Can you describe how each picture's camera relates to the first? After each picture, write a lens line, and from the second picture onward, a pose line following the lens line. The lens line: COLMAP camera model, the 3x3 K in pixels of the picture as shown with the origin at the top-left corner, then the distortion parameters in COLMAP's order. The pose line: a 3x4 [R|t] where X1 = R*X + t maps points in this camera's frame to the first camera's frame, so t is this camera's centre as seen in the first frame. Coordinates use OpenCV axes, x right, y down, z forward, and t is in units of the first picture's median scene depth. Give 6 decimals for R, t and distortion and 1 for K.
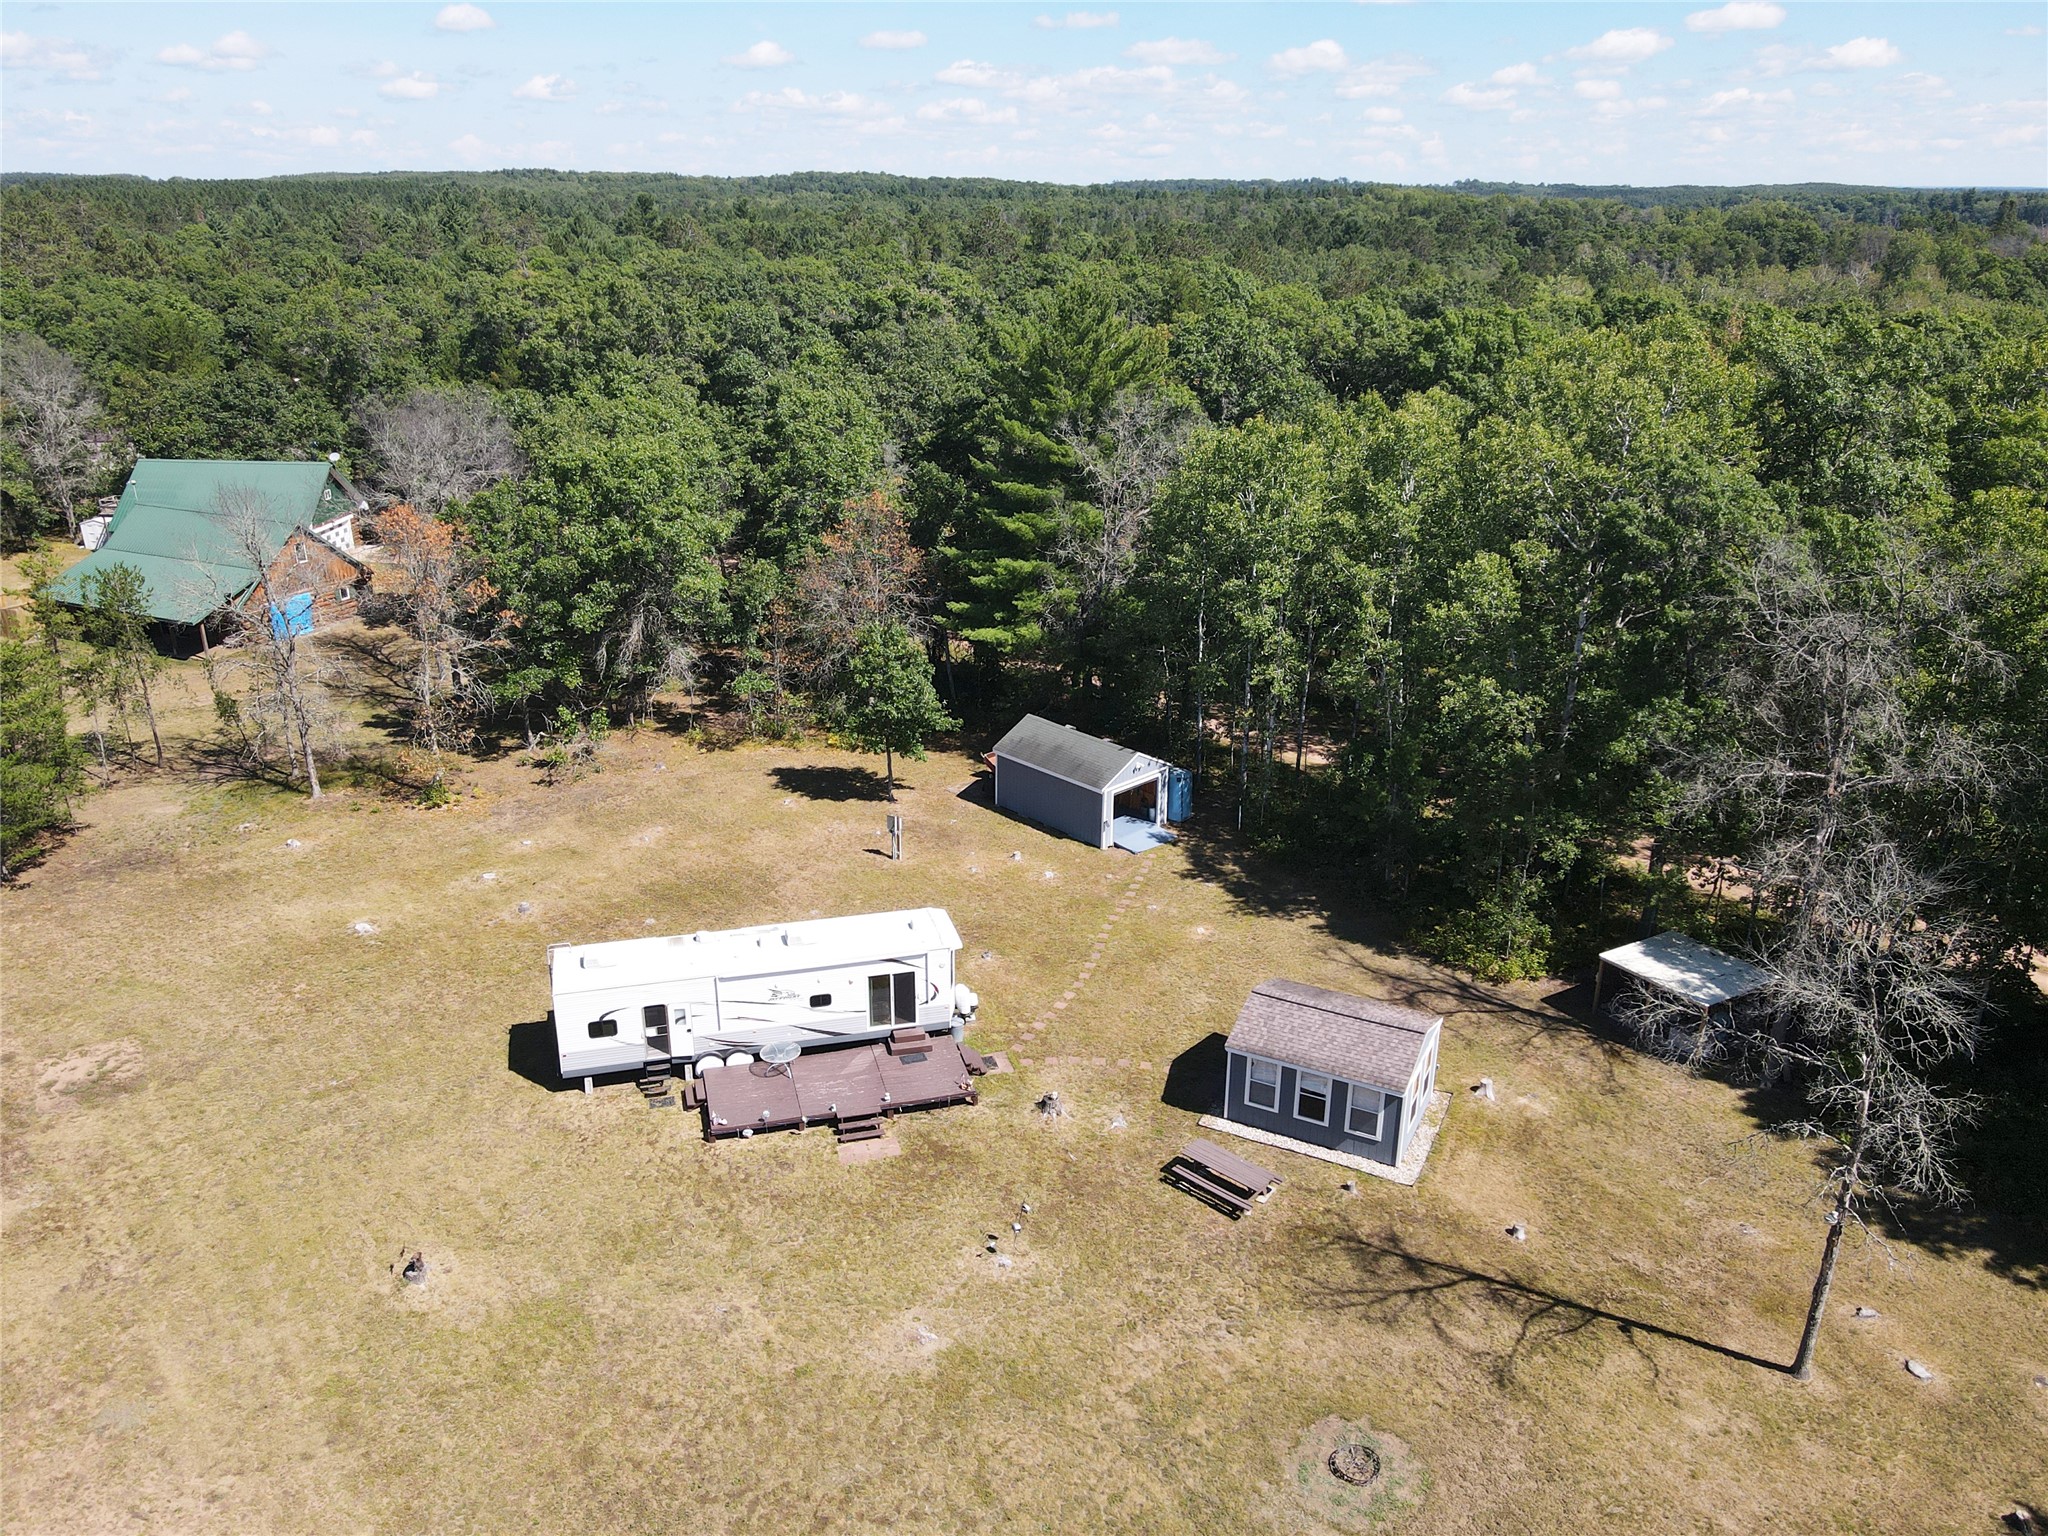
lens RADIAL K [[1463.1, 0, 1008.3], [0, 1463.1, 775.7], [0, 0, 1]] dist [0.008954, 0.017538]
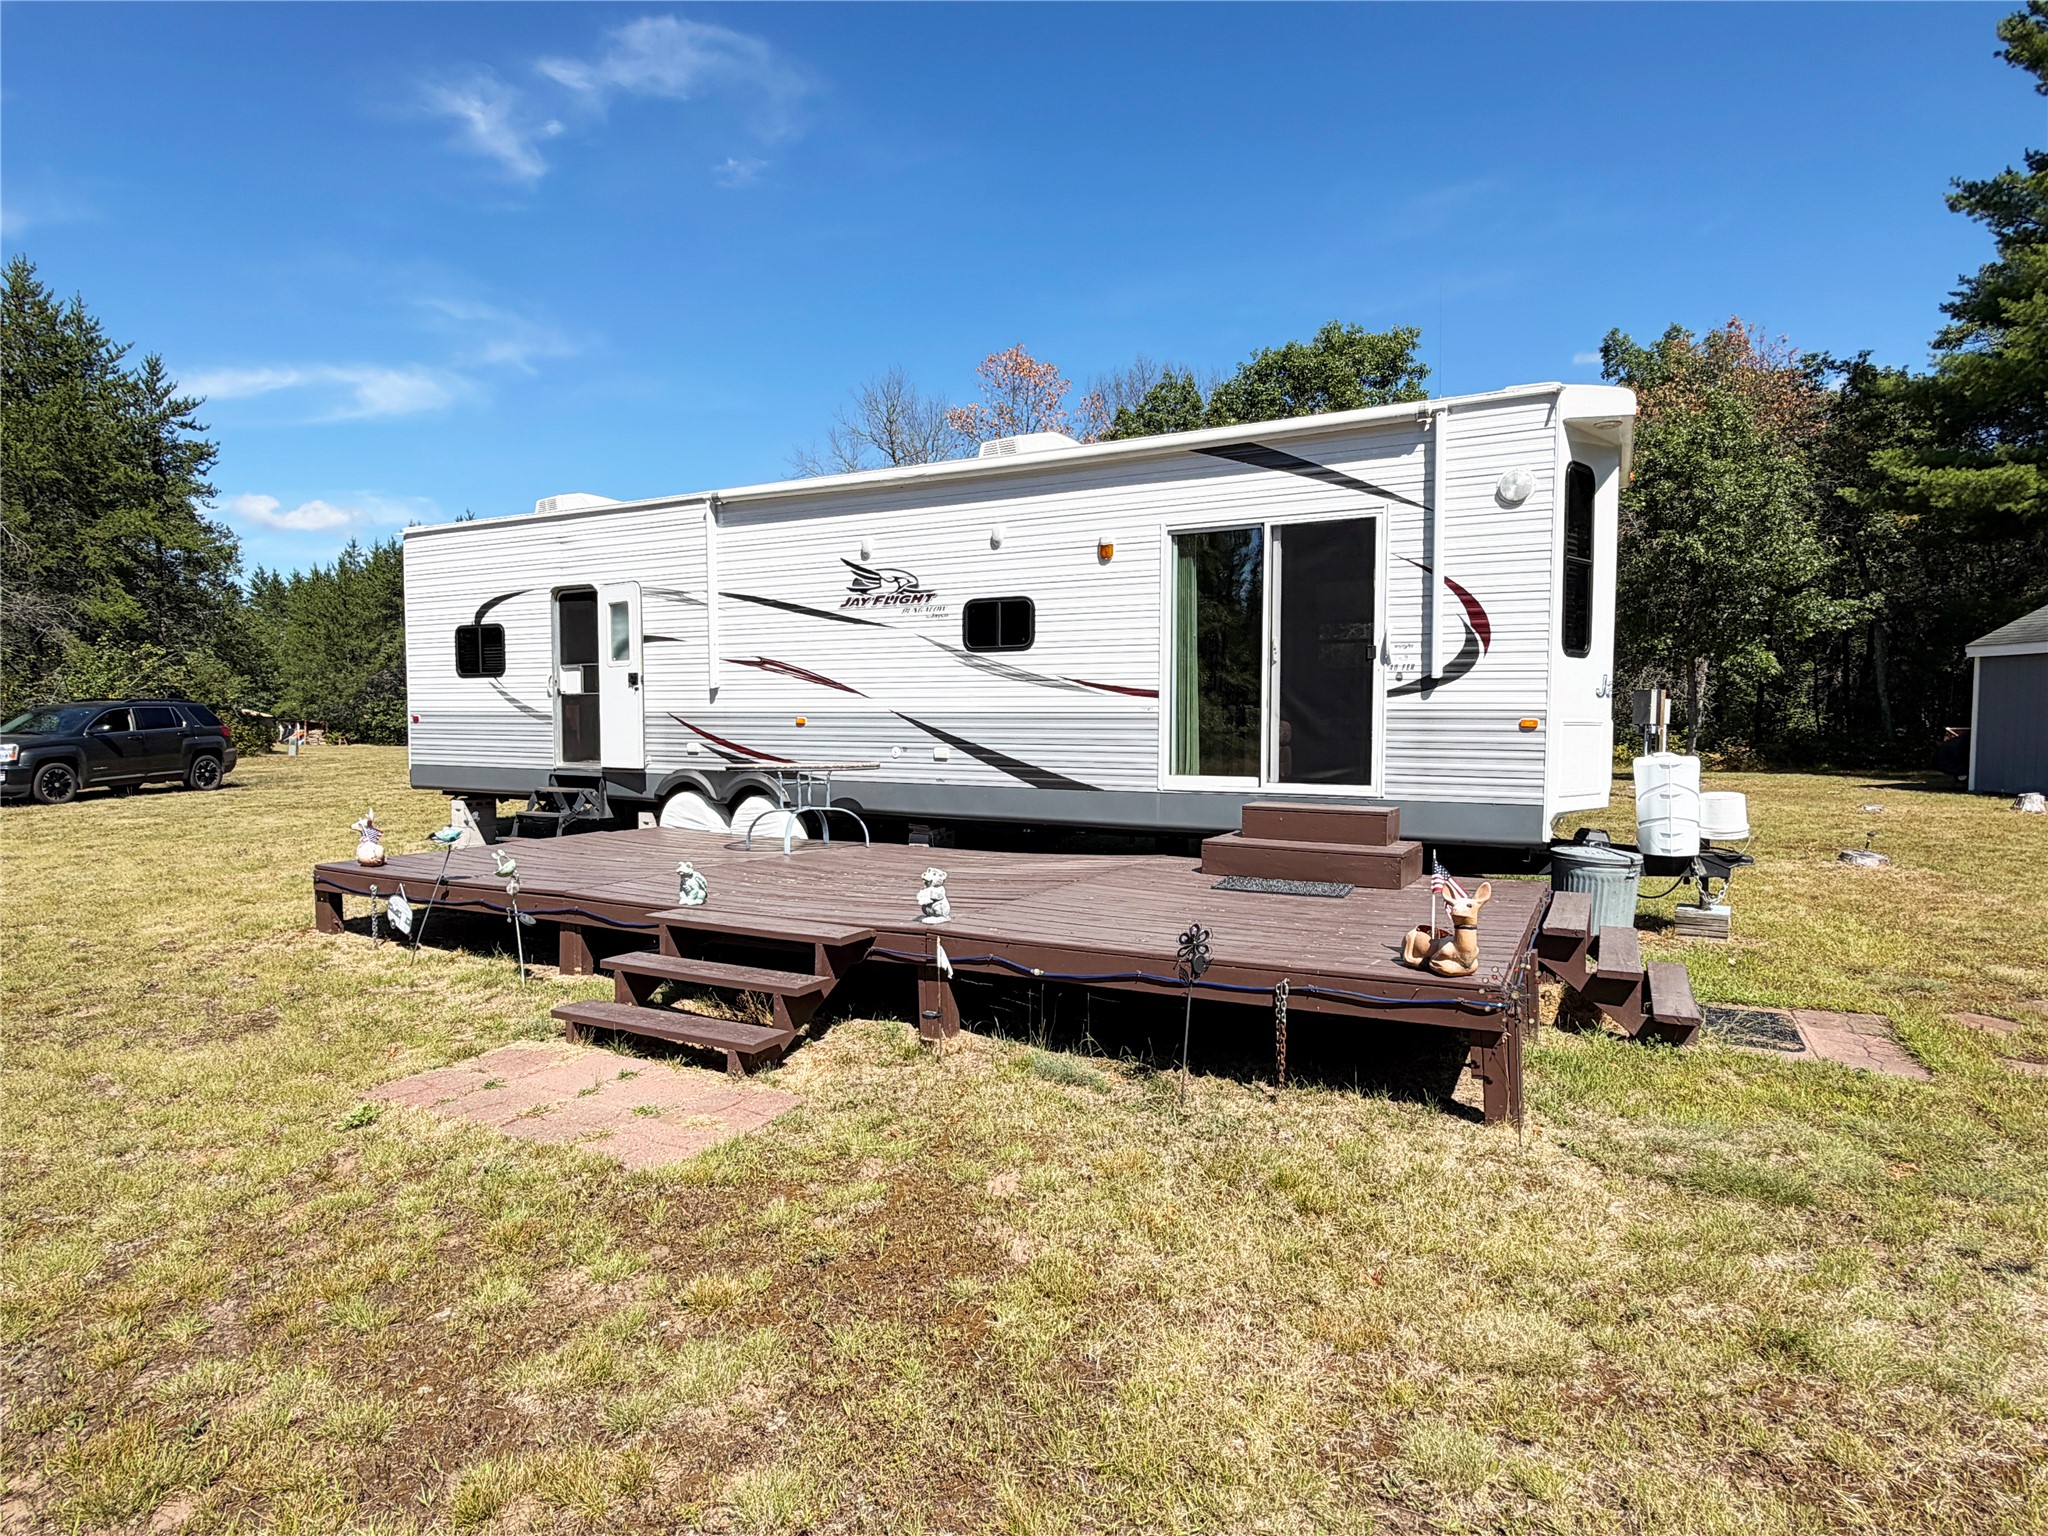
lens RADIAL K [[1206.1, 0, 1025.0], [0, 1206.1, 769.1], [0, 0, 1]] dist [-0.003662, -0.000148]
pose [[0.705641, 0.019661, -0.708297, 0.022192], [-0.247214, 0.943633, -0.220094, 0.176672], [0.664045, 0.330408, 0.670727, 0.683665]]
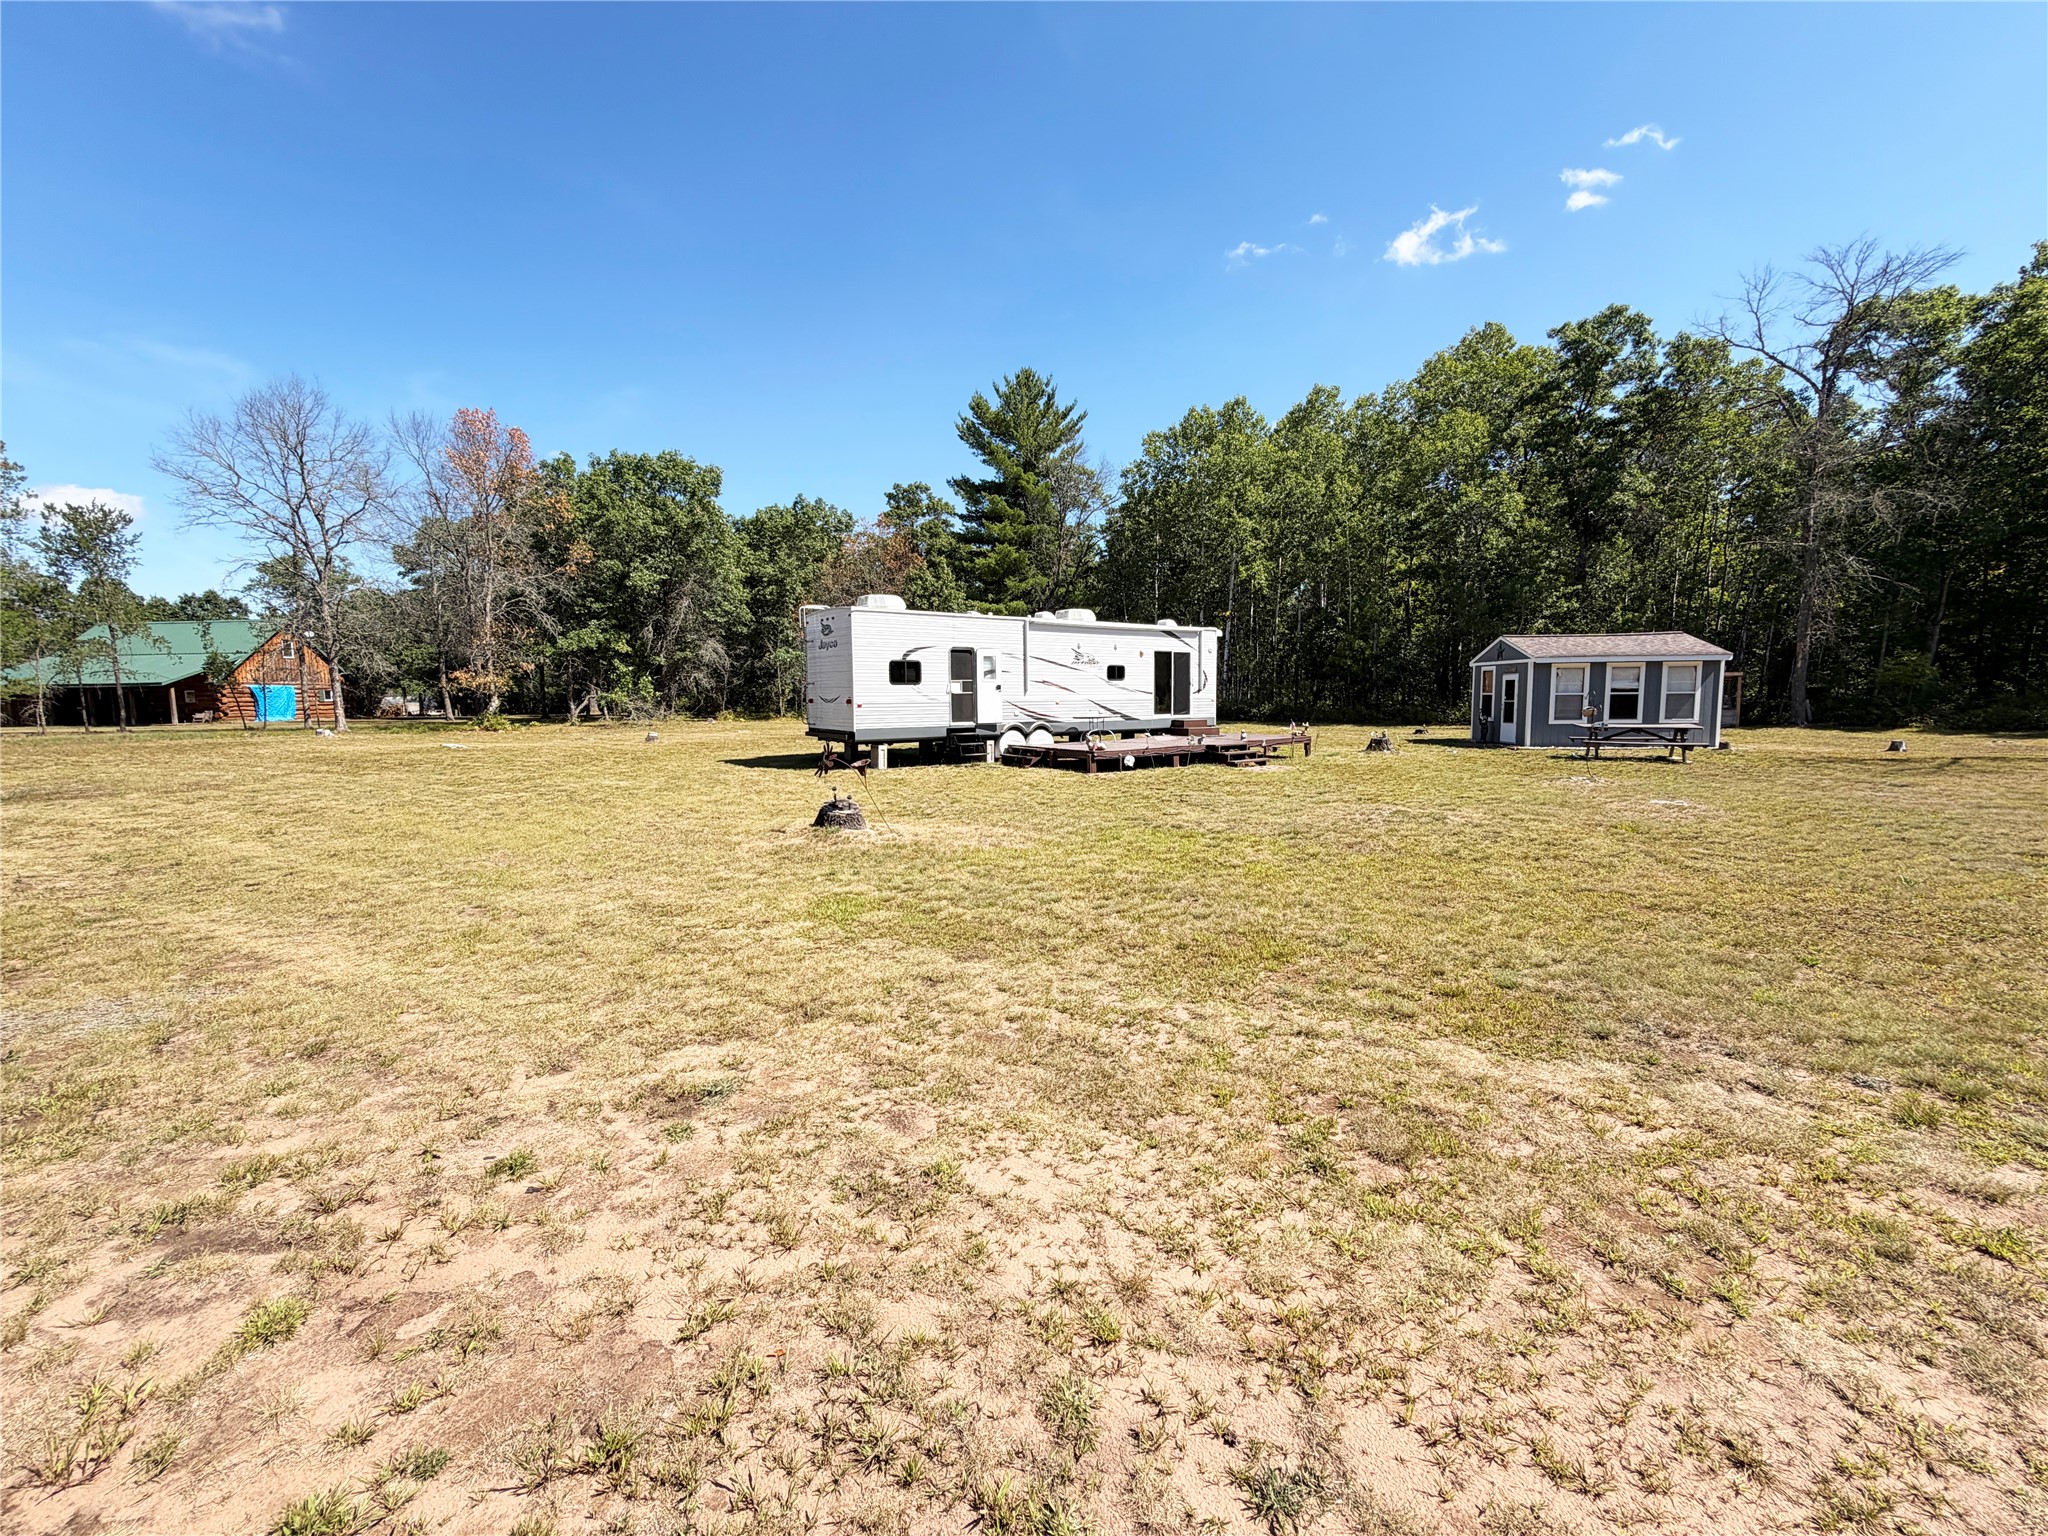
lens RADIAL K [[818.0, 0, 1013.2], [0, 818.0, 762.4], [0, 0, 1]] dist [0.000132, 0.000559]
pose [[0.938307, -0.050180, 0.342144, -0.283350], [0.145440, 0.954916, -0.258811, 0.256014], [-0.313731, 0.292605, 0.903302, 0.462816]]
